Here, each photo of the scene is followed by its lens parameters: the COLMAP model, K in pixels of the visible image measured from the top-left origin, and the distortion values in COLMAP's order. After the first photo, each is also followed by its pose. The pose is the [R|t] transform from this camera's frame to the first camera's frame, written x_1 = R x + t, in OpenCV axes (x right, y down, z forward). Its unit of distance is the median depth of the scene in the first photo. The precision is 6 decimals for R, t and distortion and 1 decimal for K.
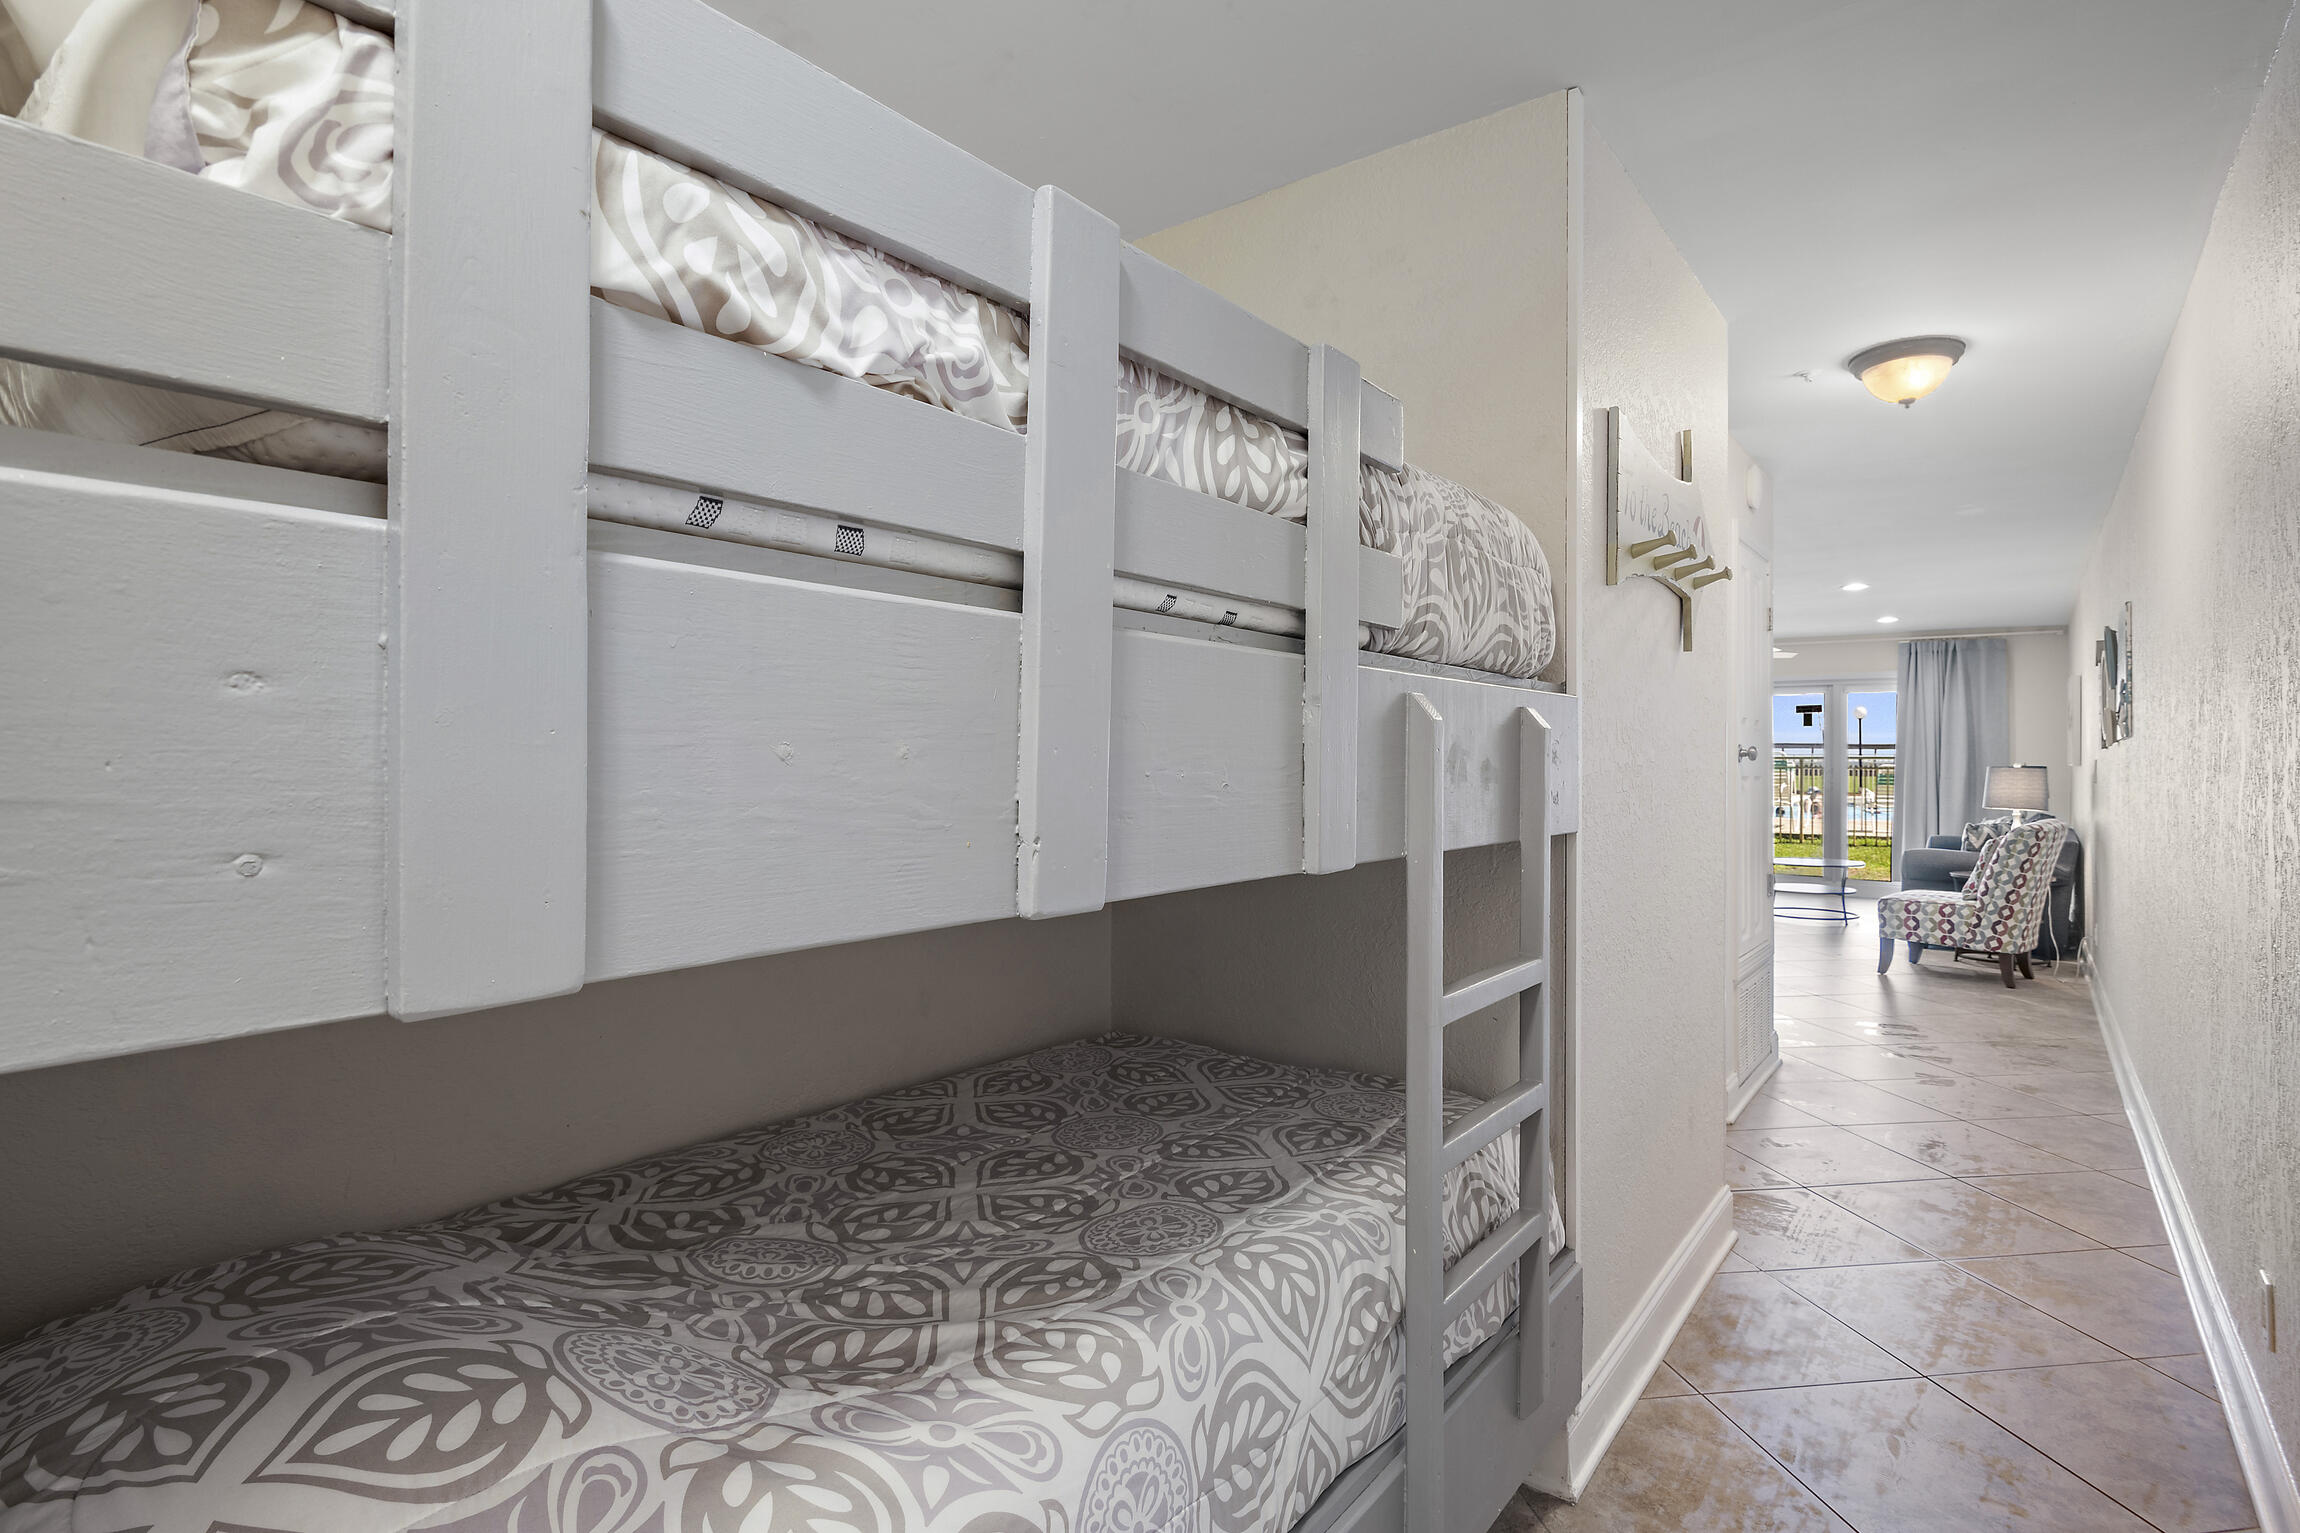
lens RADIAL K [[1143.5, 0, 1148.7], [0, 1143.5, 759.8], [0, 0, 1]] dist [-0.017390, 0.000843]
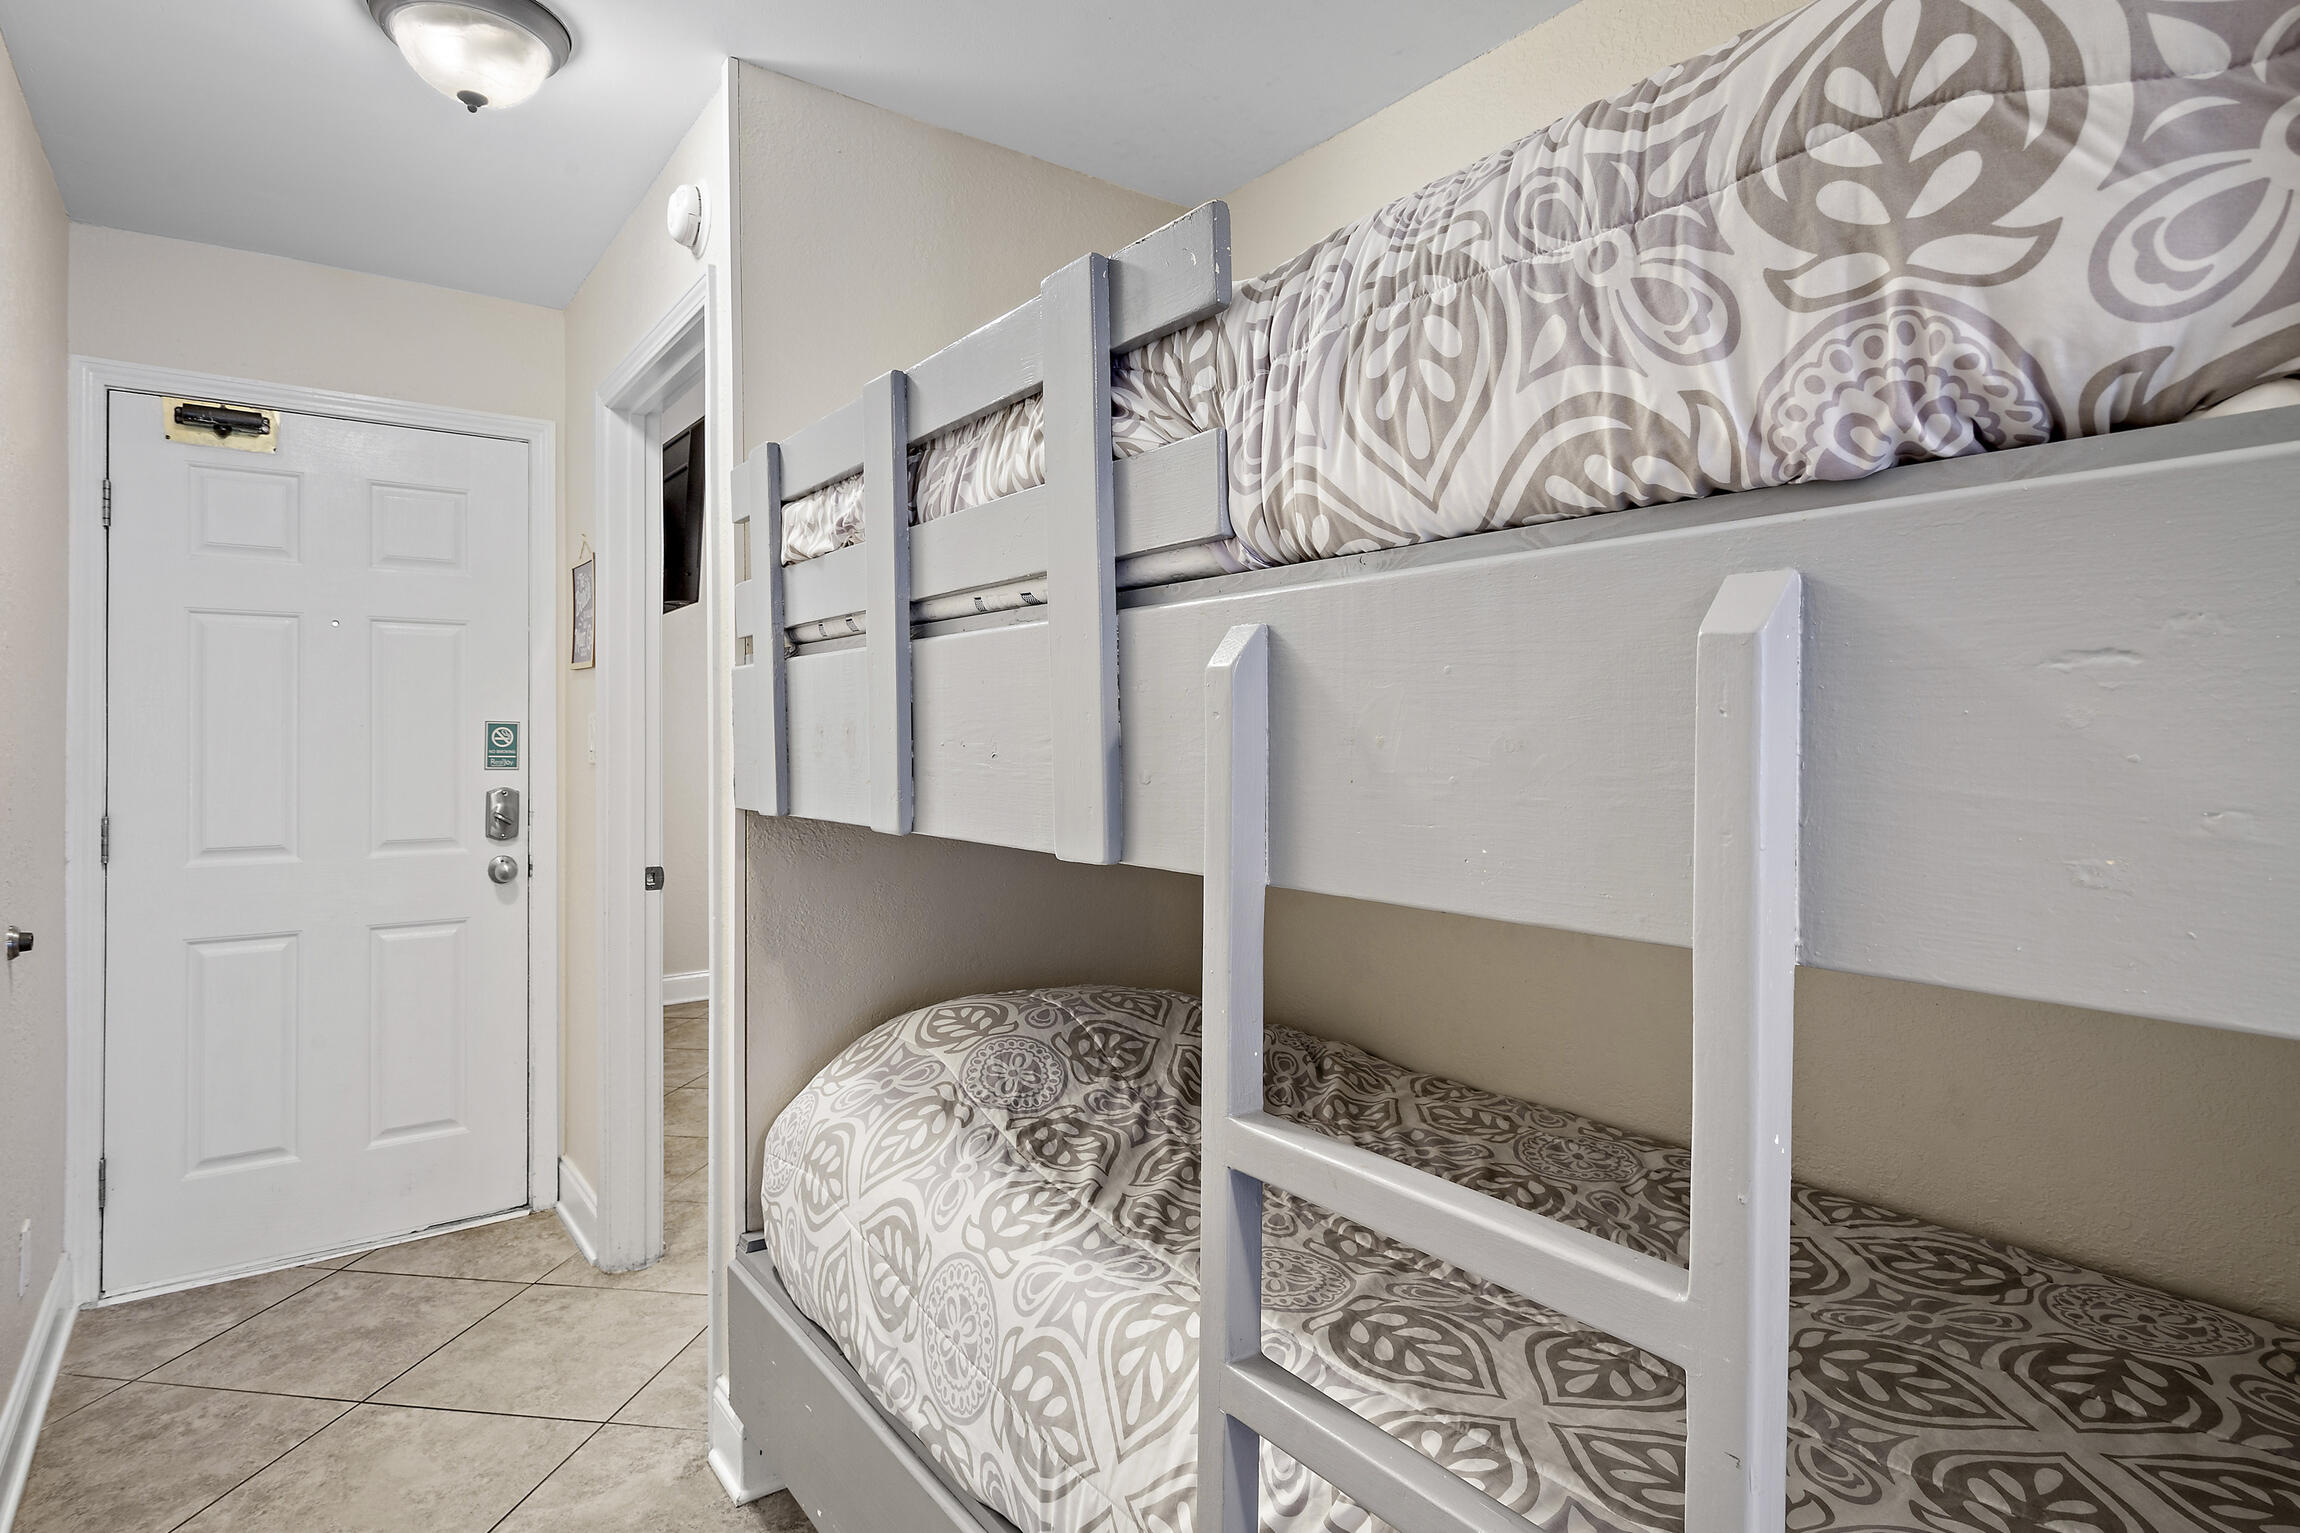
lens RADIAL K [[1157.5, 0, 1150.8], [0, 1157.5, 720.7], [0, 0, 1]] dist [-0.004729, -0.000220]
pose [[-0.254424, -0.015550, -0.966968, 1.096471], [-0.000903, 0.999874, -0.015841, 0.006066], [0.967092, -0.003157, -0.254406, 1.408104]]
